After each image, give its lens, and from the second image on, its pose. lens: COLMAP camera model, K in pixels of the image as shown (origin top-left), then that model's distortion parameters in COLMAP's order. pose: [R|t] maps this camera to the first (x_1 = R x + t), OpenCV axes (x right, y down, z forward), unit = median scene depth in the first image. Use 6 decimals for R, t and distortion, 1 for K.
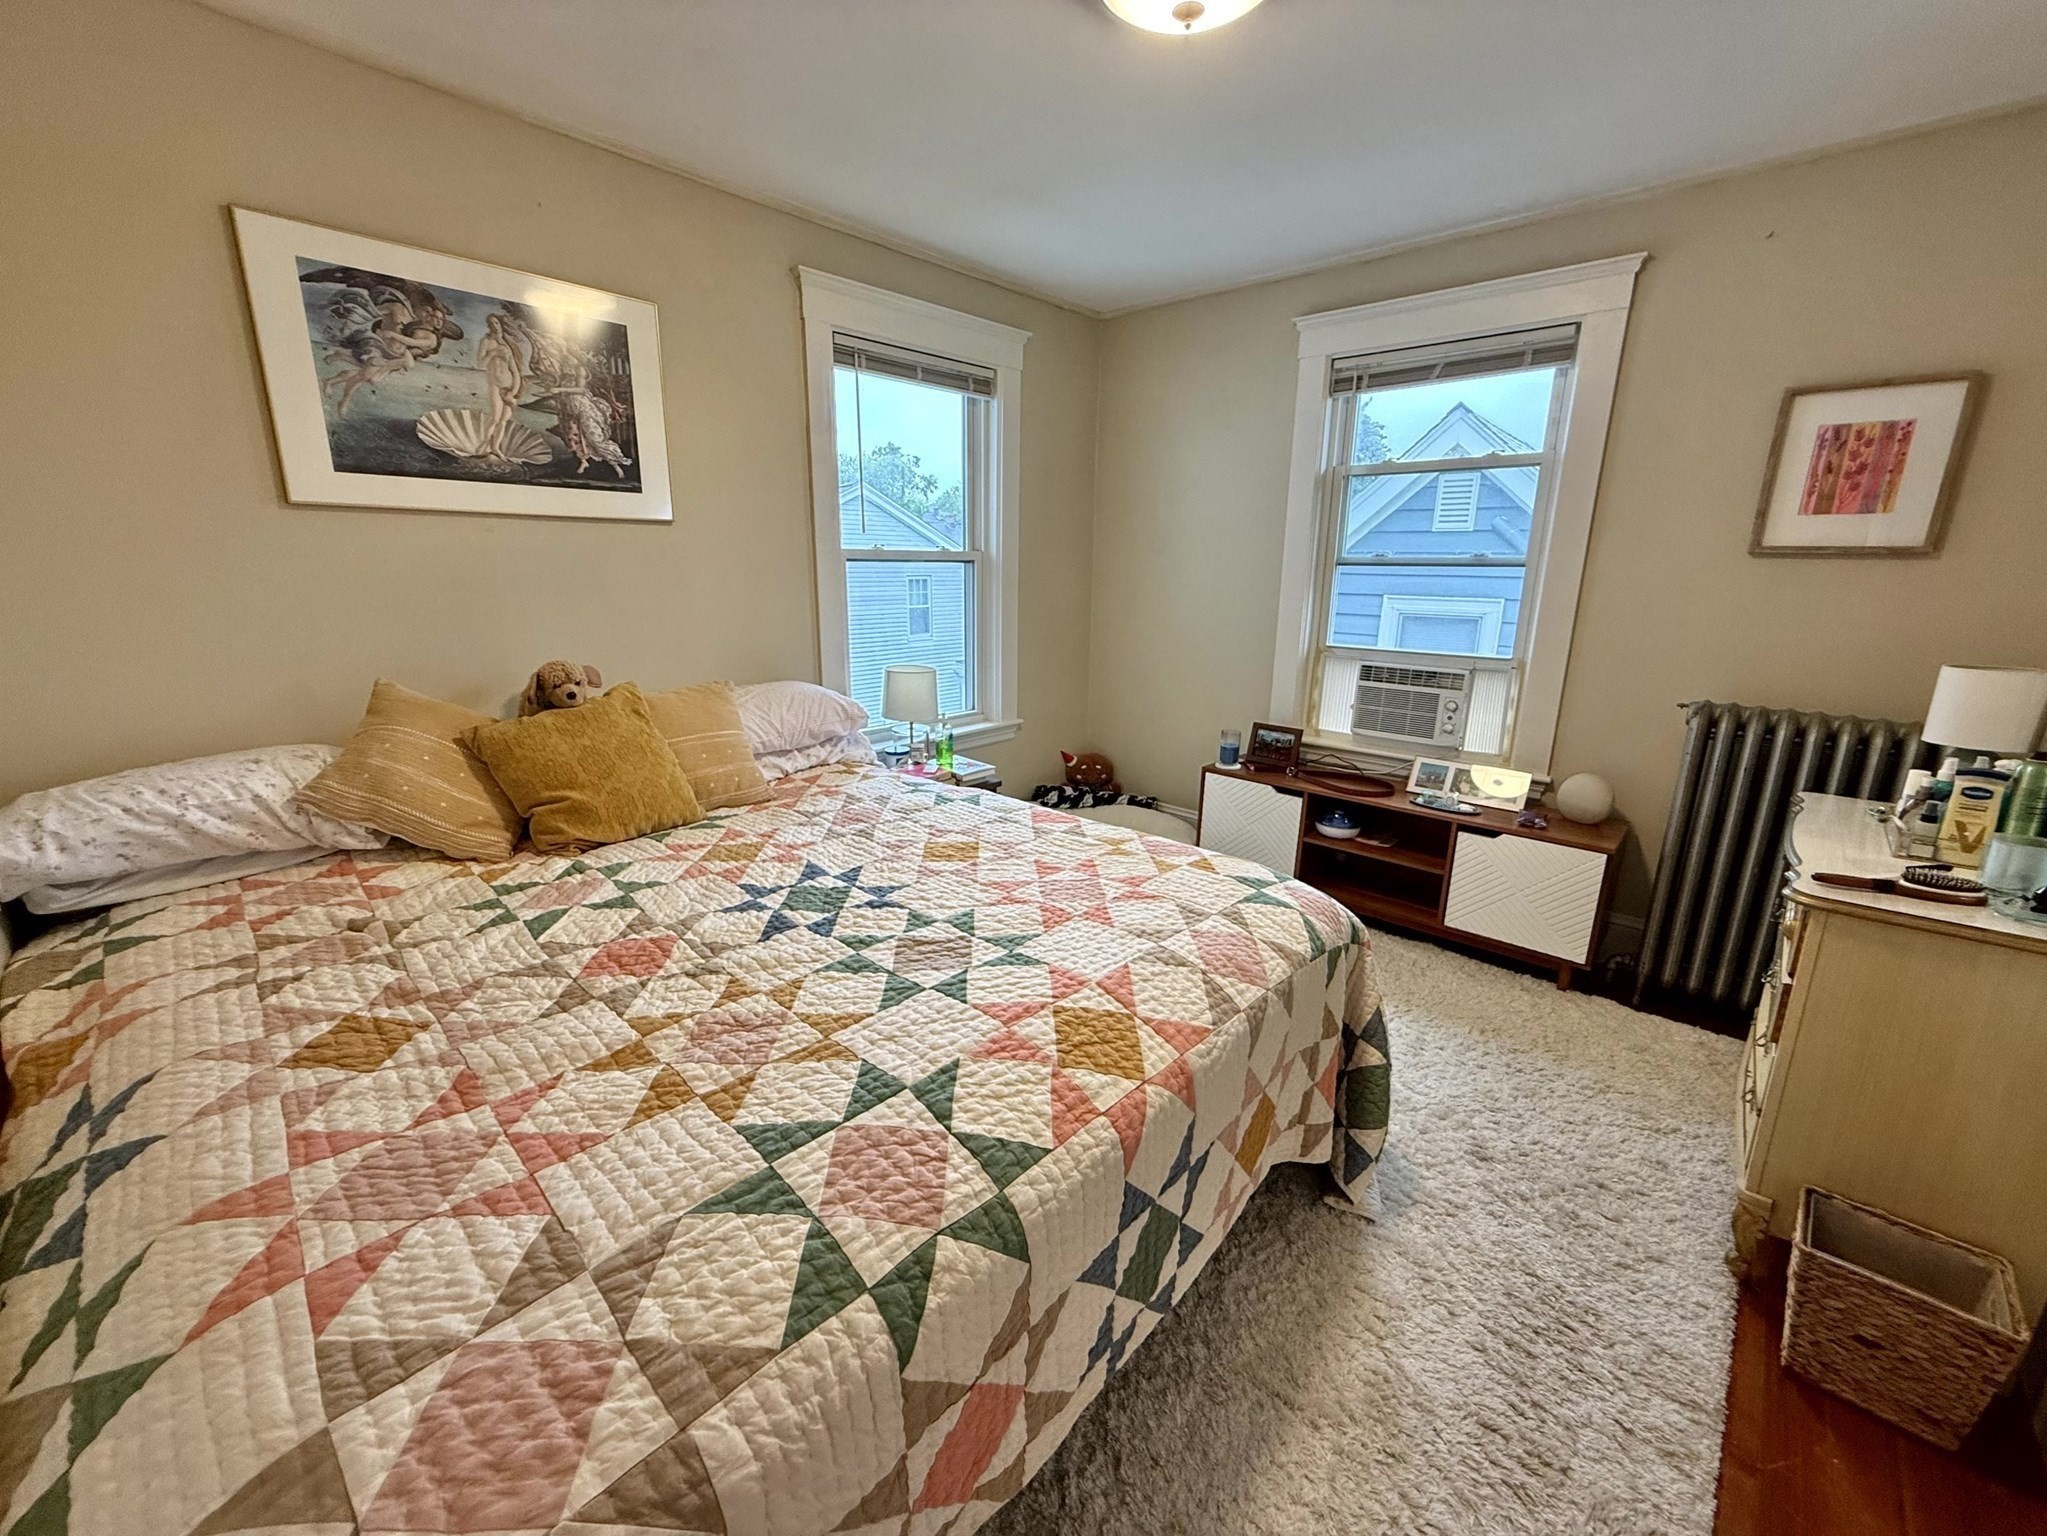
lens RADIAL K [[813.7, 0, 1023.5], [0, 813.7, 768.0], [0, 0, 1]] dist [-0.003539, -0.000289]
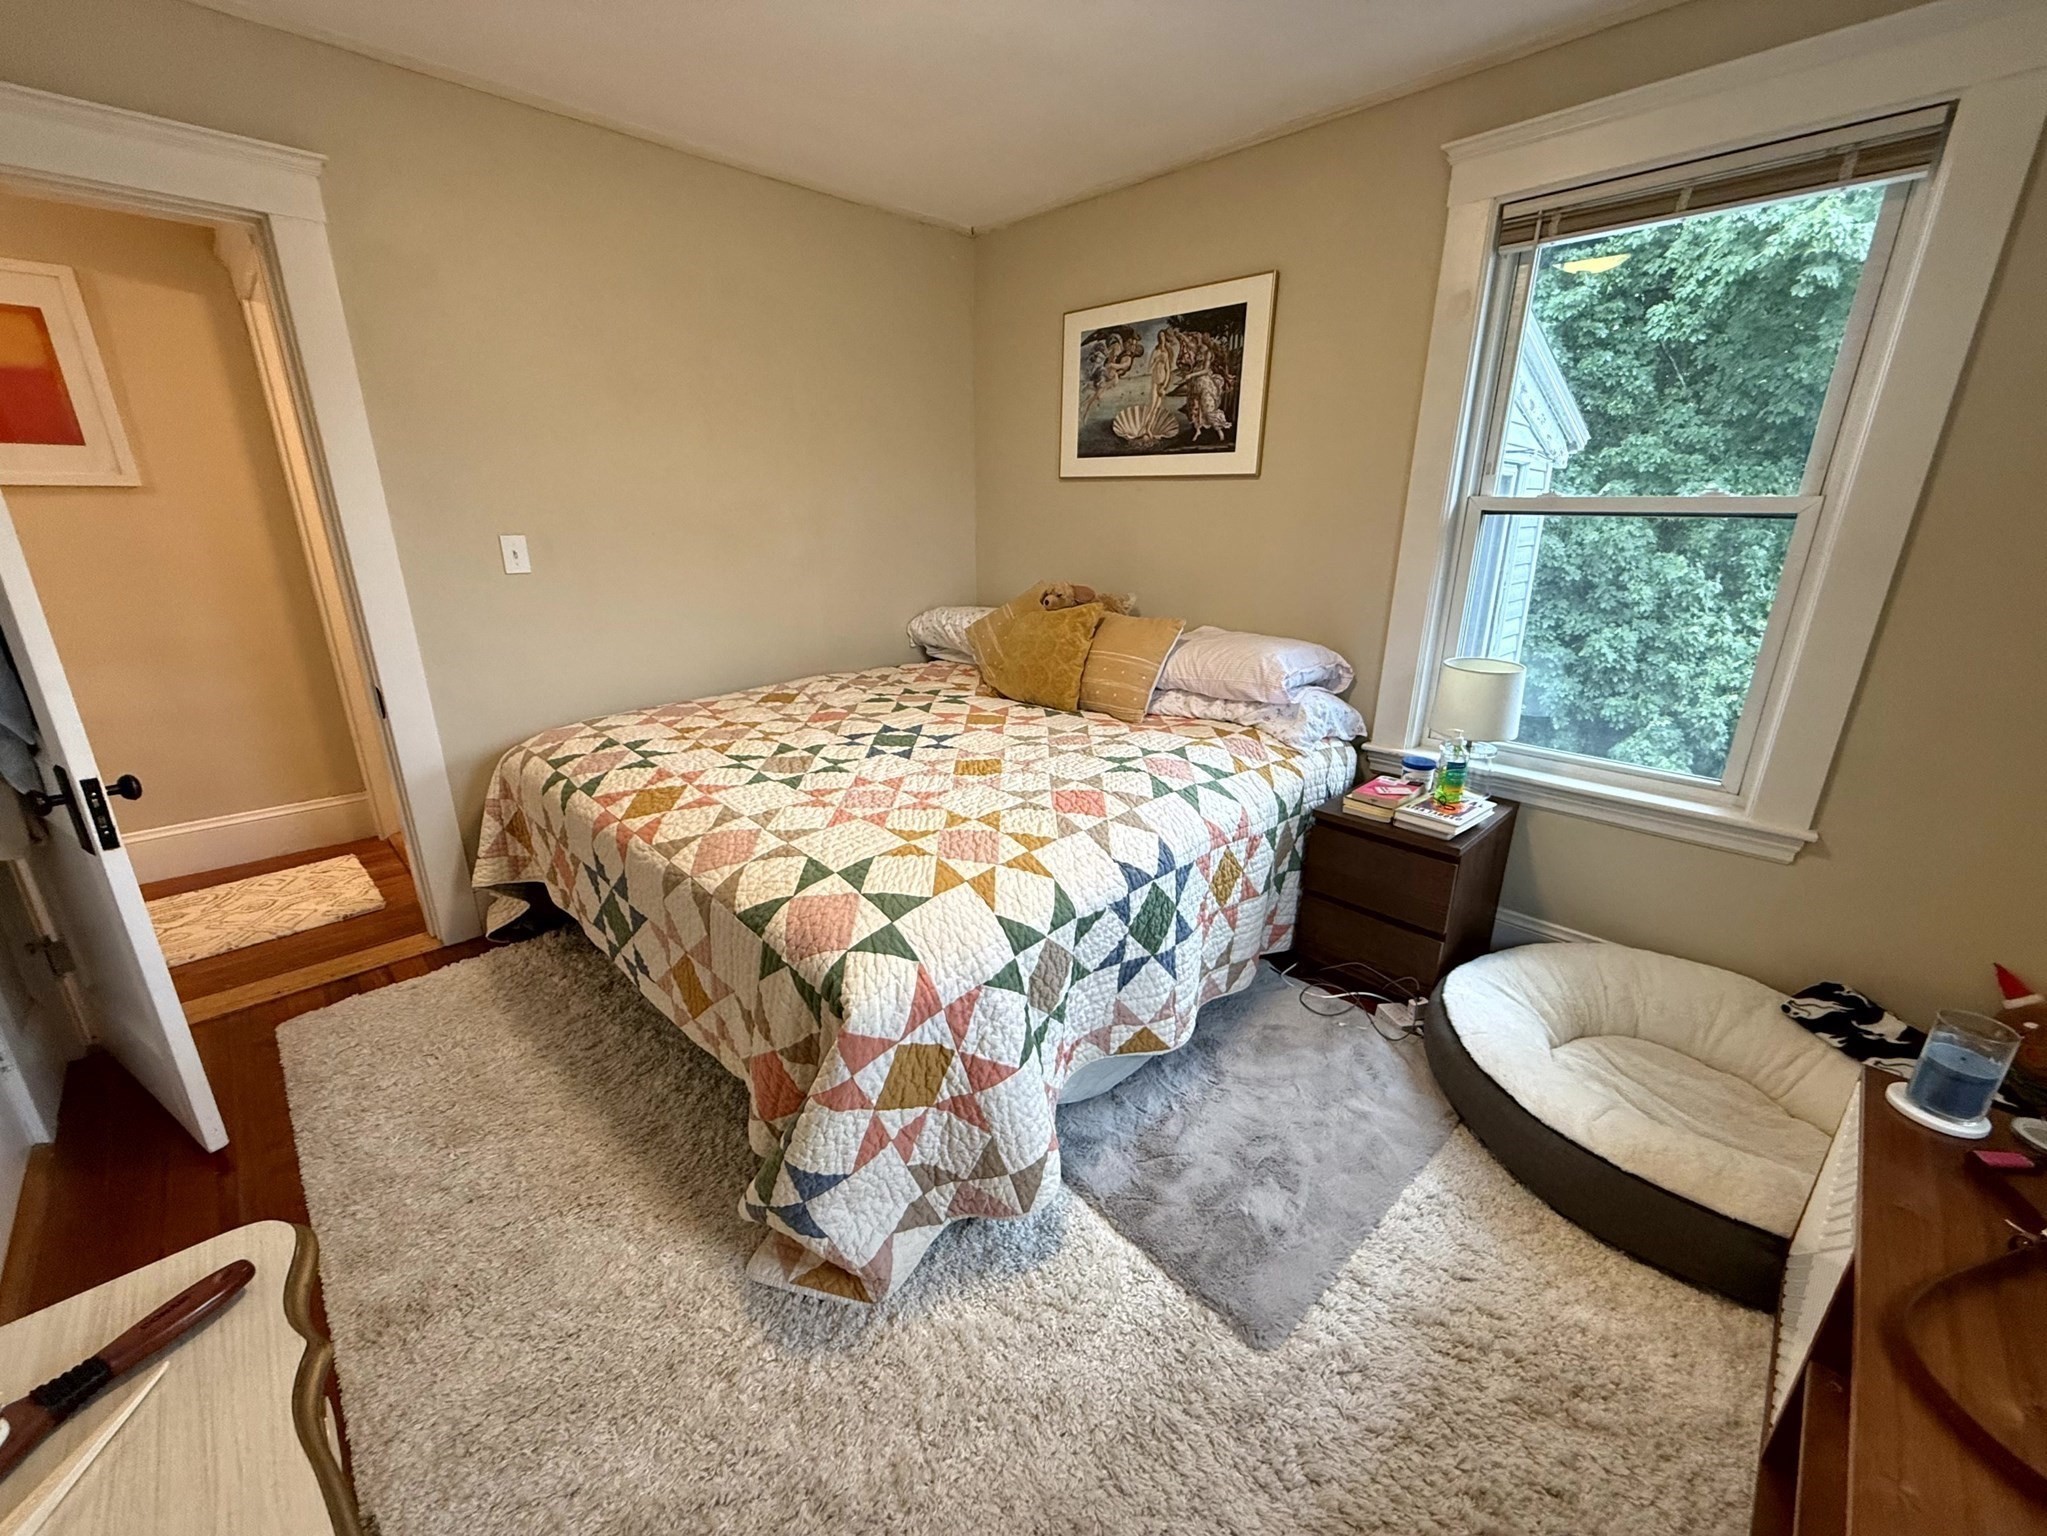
lens RADIAL K [[813.7, 0, 1023.5], [0, 813.7, 768.0], [0, 0, 1]] dist [-0.003539, -0.000289]
pose [[-0.044632, 0.294992, -0.954457, 0.940899], [-0.253003, 0.920924, 0.296459, -0.235682], [0.966435, 0.254712, 0.033532, 0.964659]]
